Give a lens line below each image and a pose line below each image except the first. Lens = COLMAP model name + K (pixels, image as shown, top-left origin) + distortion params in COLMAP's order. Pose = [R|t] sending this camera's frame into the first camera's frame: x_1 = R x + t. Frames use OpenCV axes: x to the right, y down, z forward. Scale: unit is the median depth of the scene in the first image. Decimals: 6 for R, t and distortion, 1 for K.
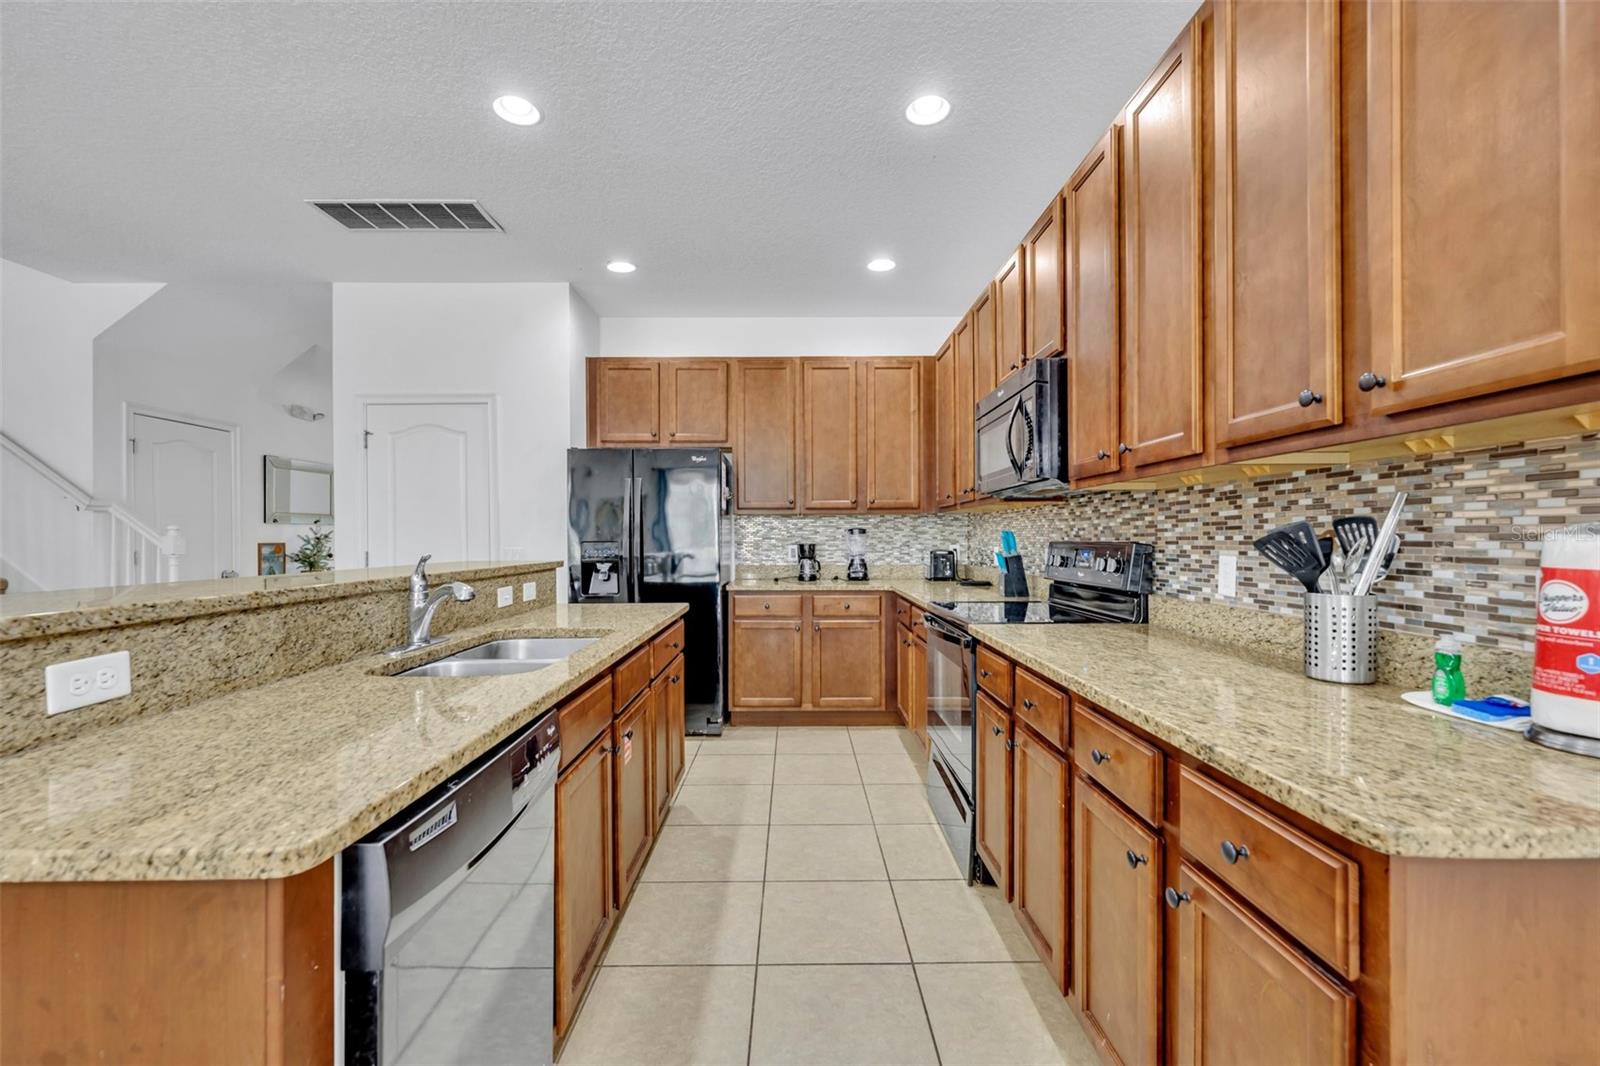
lens RADIAL K [[644.7, 0, 799.3], [0, 644.7, 541.1], [0, 0, 1]] dist [-0.002463, 0.000849]
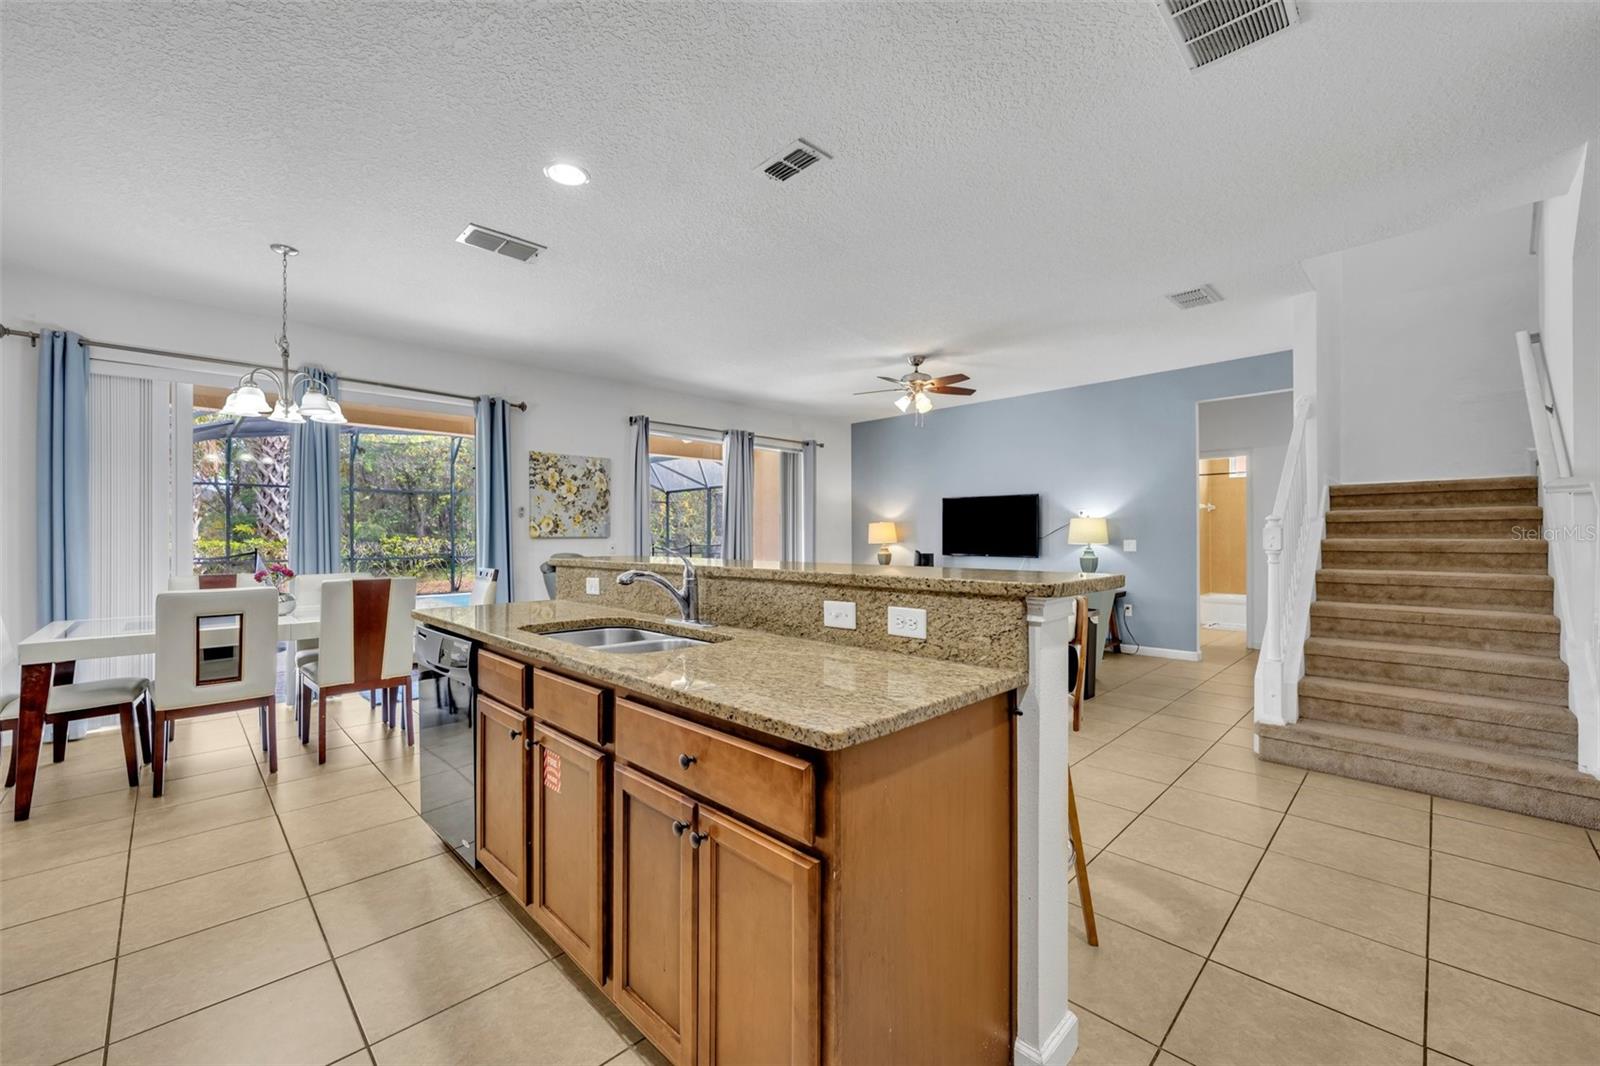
lens RADIAL K [[635.5, 0, 795.9], [0, 635.5, 531.9], [0, 0, 1]] dist [0.001102, 0.000230]
pose [[-0.719556, 0.001285, -0.694433, 0.051957], [0.001450, 0.999999, 0.000349, -0.004792], [0.694433, -0.000756, -0.719557, 1.069854]]
